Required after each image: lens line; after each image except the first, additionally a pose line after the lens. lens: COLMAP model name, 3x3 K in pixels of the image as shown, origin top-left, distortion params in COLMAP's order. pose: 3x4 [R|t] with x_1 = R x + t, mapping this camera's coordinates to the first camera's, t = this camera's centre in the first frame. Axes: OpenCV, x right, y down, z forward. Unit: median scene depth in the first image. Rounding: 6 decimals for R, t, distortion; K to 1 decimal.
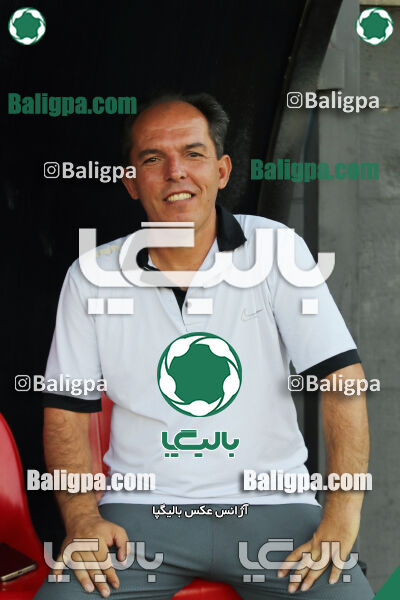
lens RADIAL K [[1887.7, 0, 200.6], [0, 1887.7, 300.0], [0, 0, 1]] dist [-0.010864, 0.000000]
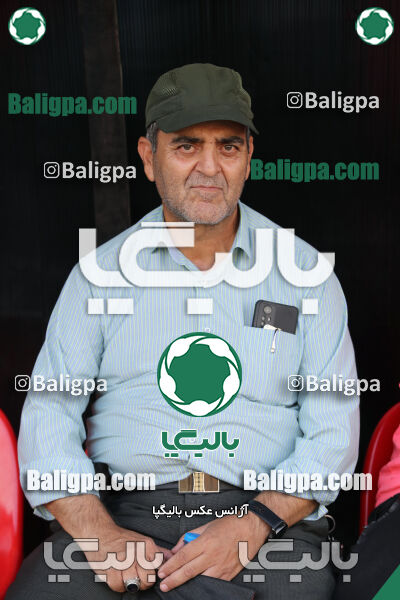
lens RADIAL K [[1887.5, 0, 200.3], [0, 1887.5, 300.5], [0, 0, 1]] dist [-0.008749, 0.000000]
pose [[1.000000, 0.000135, 0.000607, -0.945590], [-0.000135, 1.000000, 0.000248, -0.000506], [-0.000607, -0.000248, 1.000000, -0.001353]]
